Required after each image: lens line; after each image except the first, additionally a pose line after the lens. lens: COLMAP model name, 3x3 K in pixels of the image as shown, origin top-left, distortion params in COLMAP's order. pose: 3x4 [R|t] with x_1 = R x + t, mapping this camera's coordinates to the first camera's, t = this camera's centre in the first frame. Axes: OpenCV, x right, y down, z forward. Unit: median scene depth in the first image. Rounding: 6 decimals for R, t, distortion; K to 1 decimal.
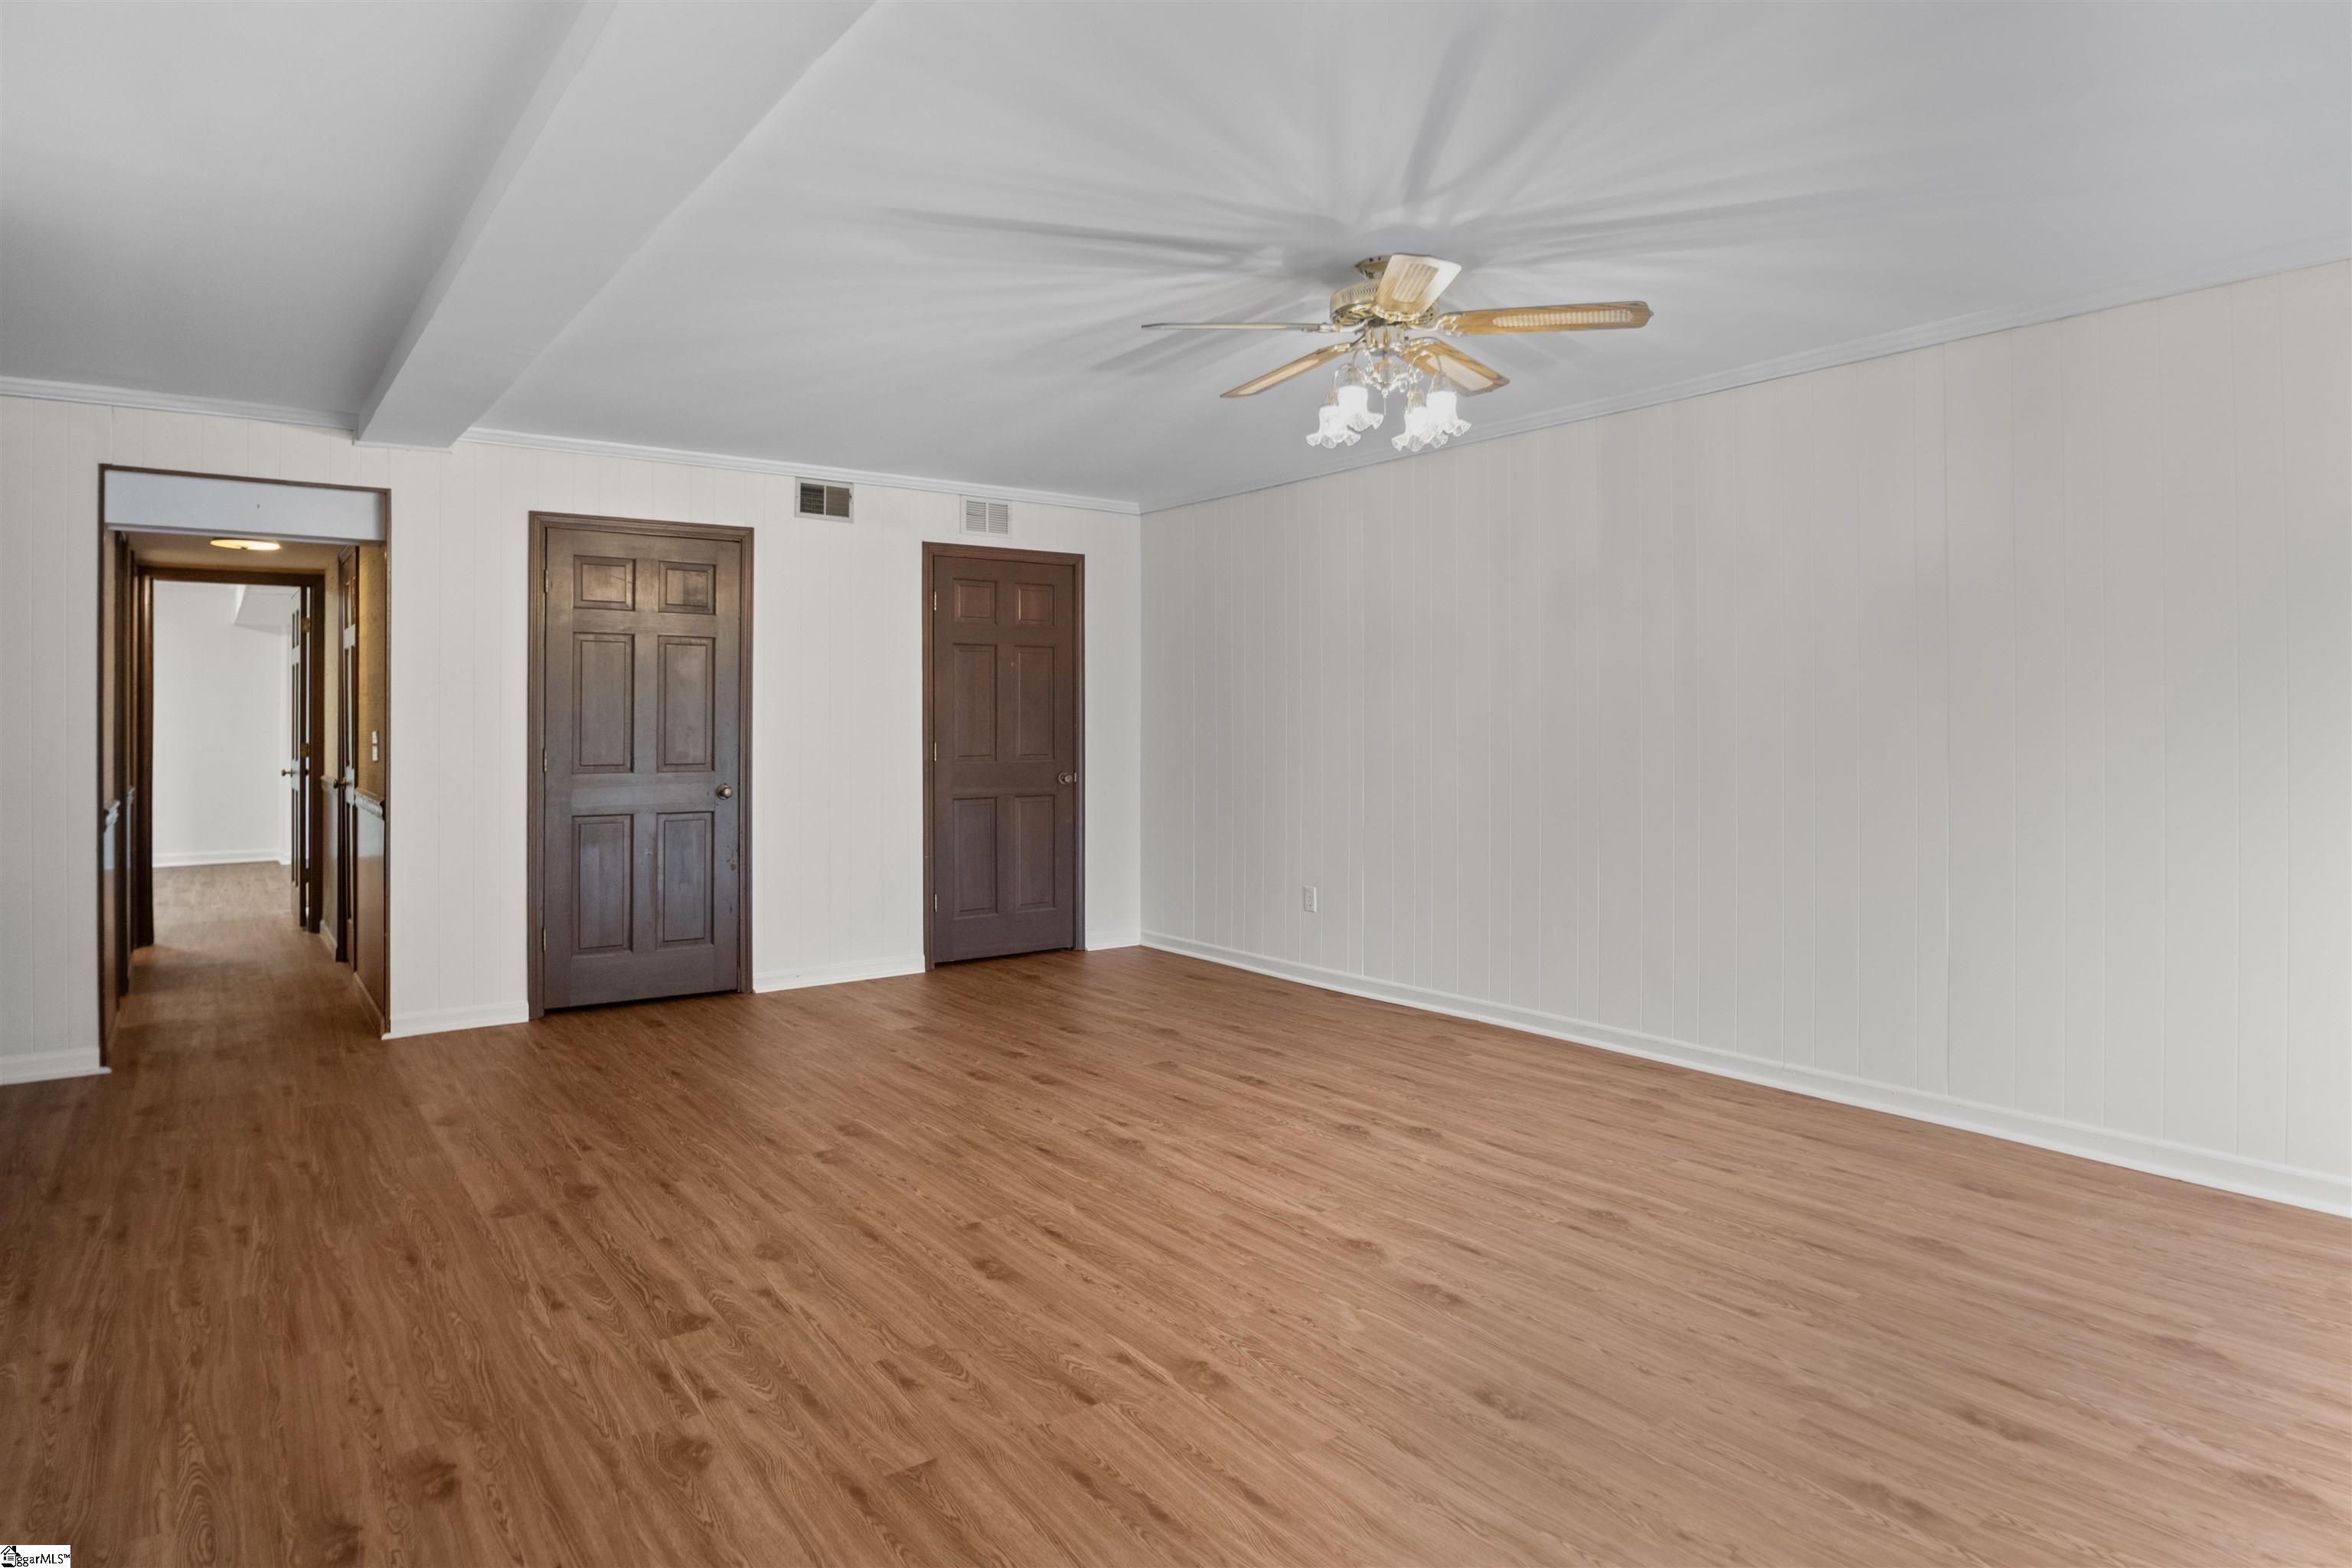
lens RADIAL K [[1300.3, 0, 1174.9], [0, 1300.3, 720.1], [0, 0, 1]] dist [-0.025647, 0.000943]
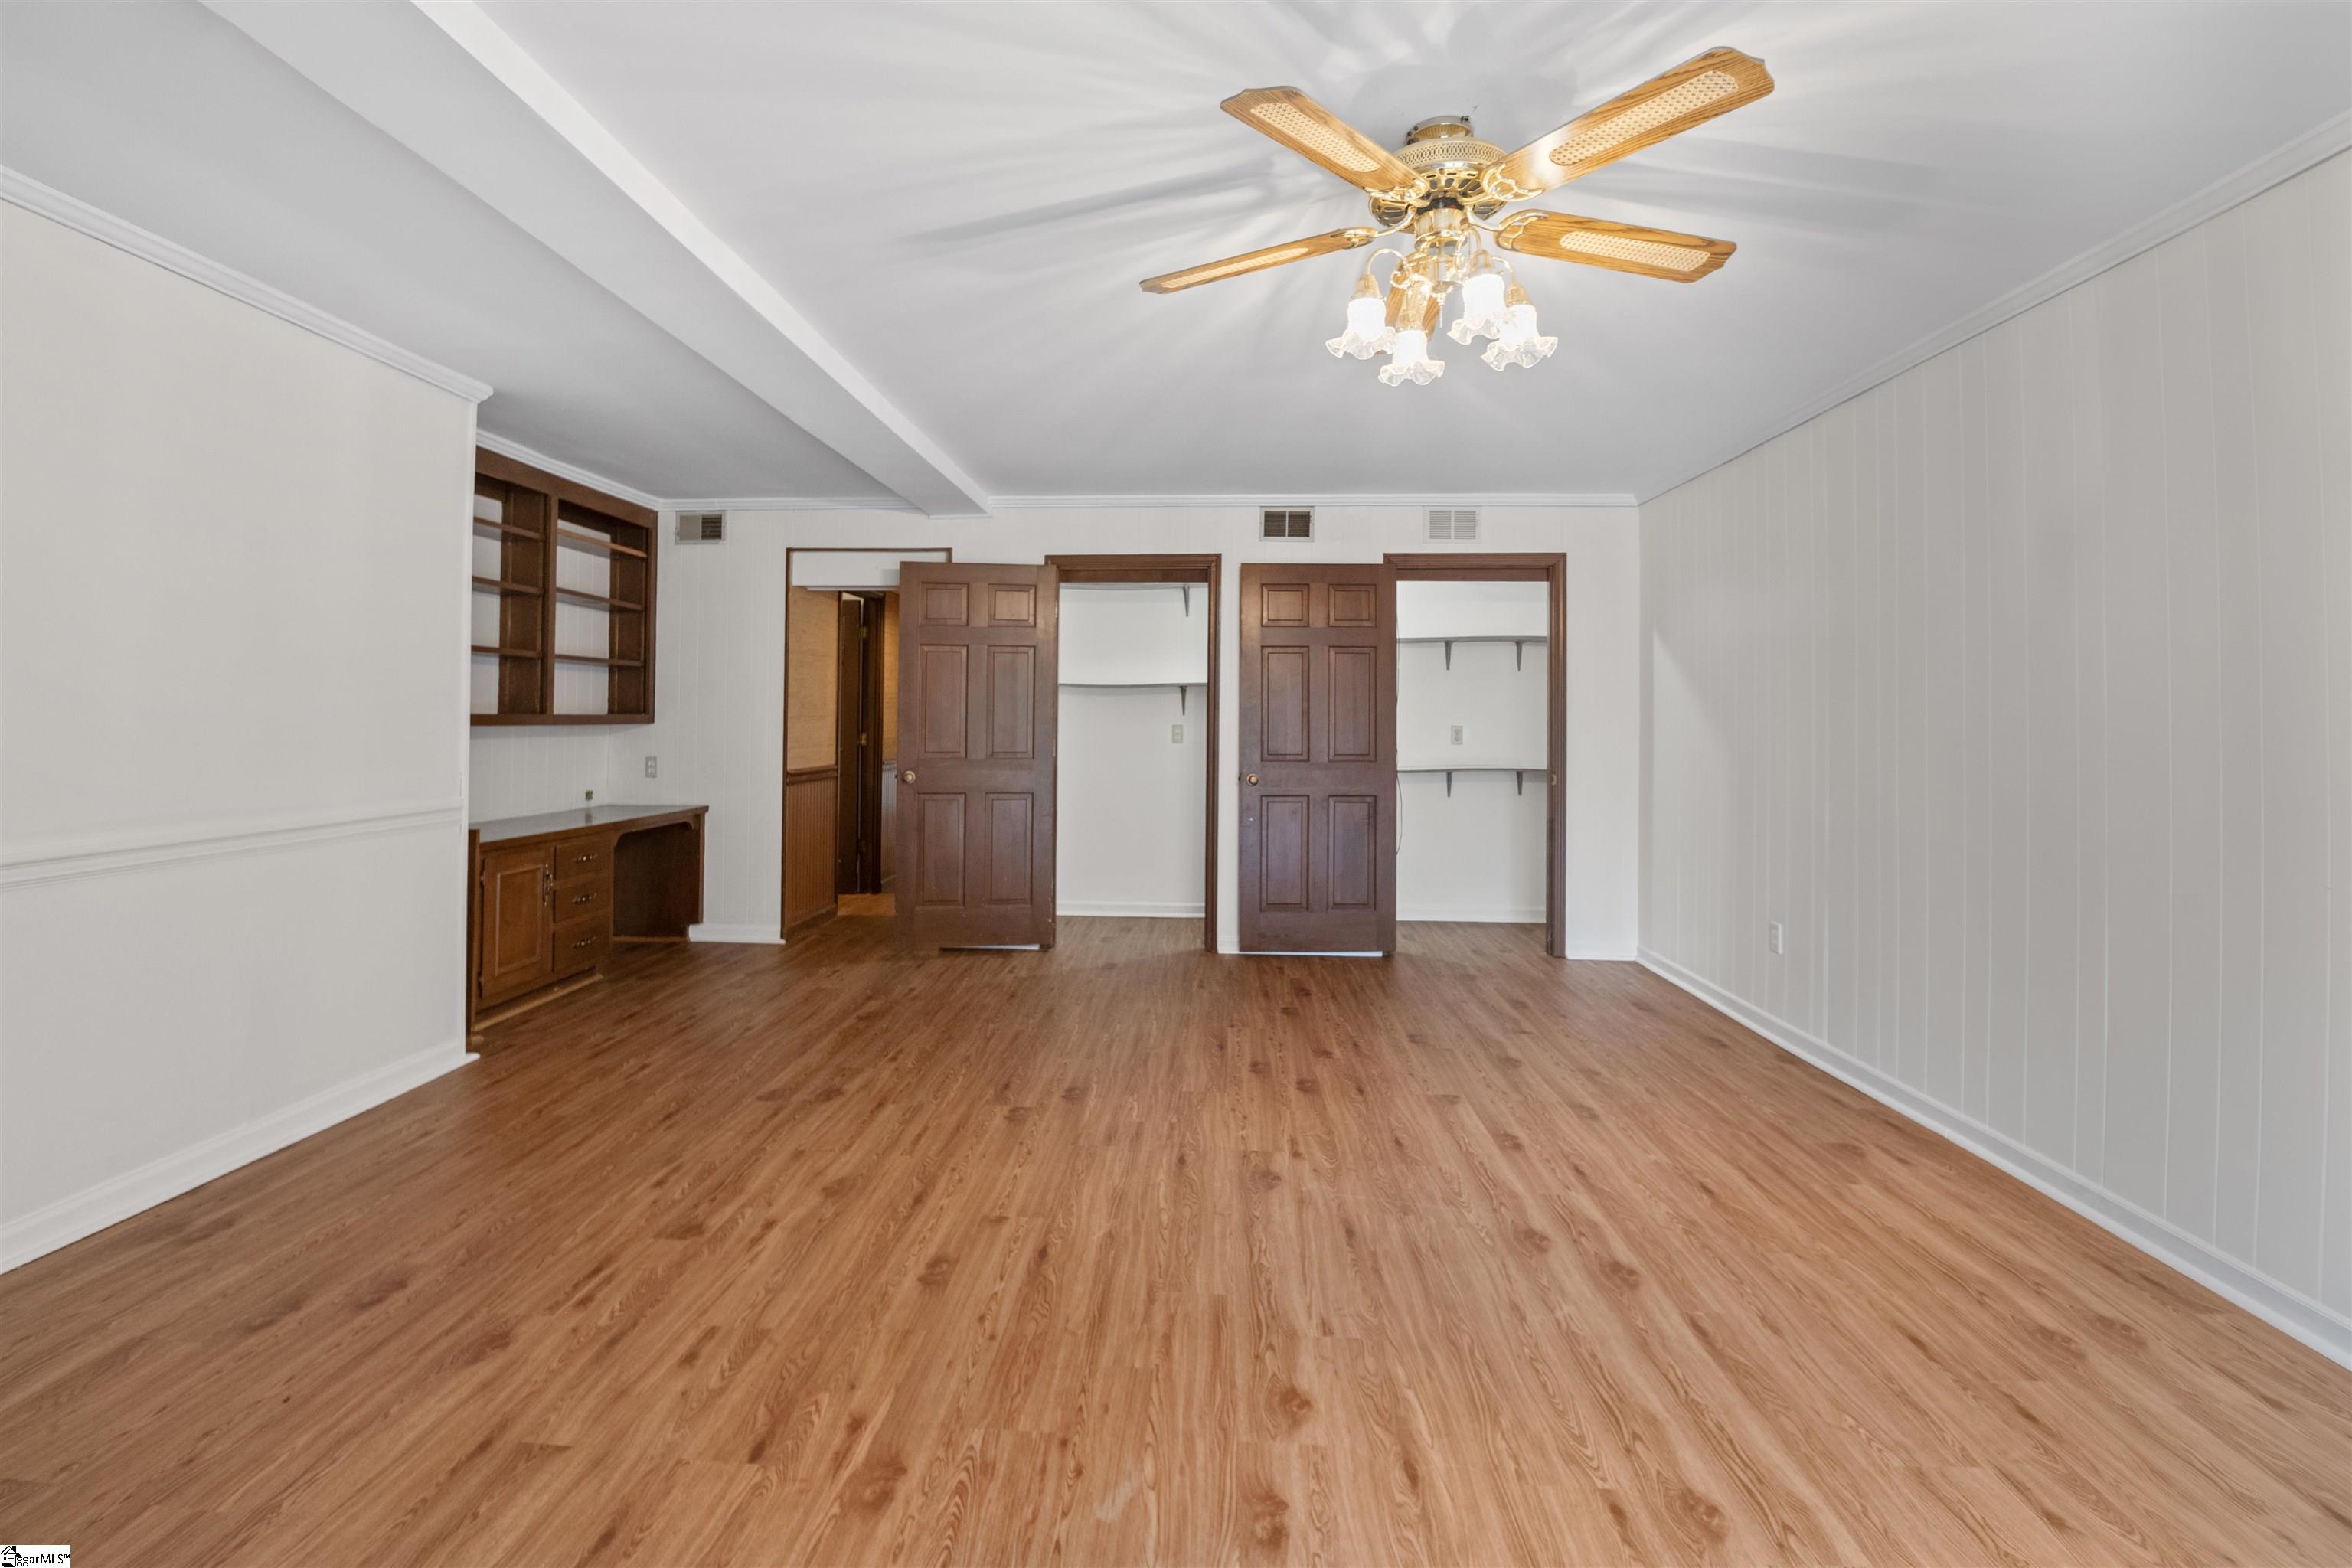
lens RADIAL K [[1056.5, 0, 1180.3], [0, 1056.5, 697.6], [0, 0, 1]] dist [-0.002872, -0.012985]
pose [[0.769227, -0.003935, -0.638964, 0.477309], [-0.010092, 0.999781, -0.018306, -0.001189], [0.638896, 0.020530, 0.769019, 0.451009]]
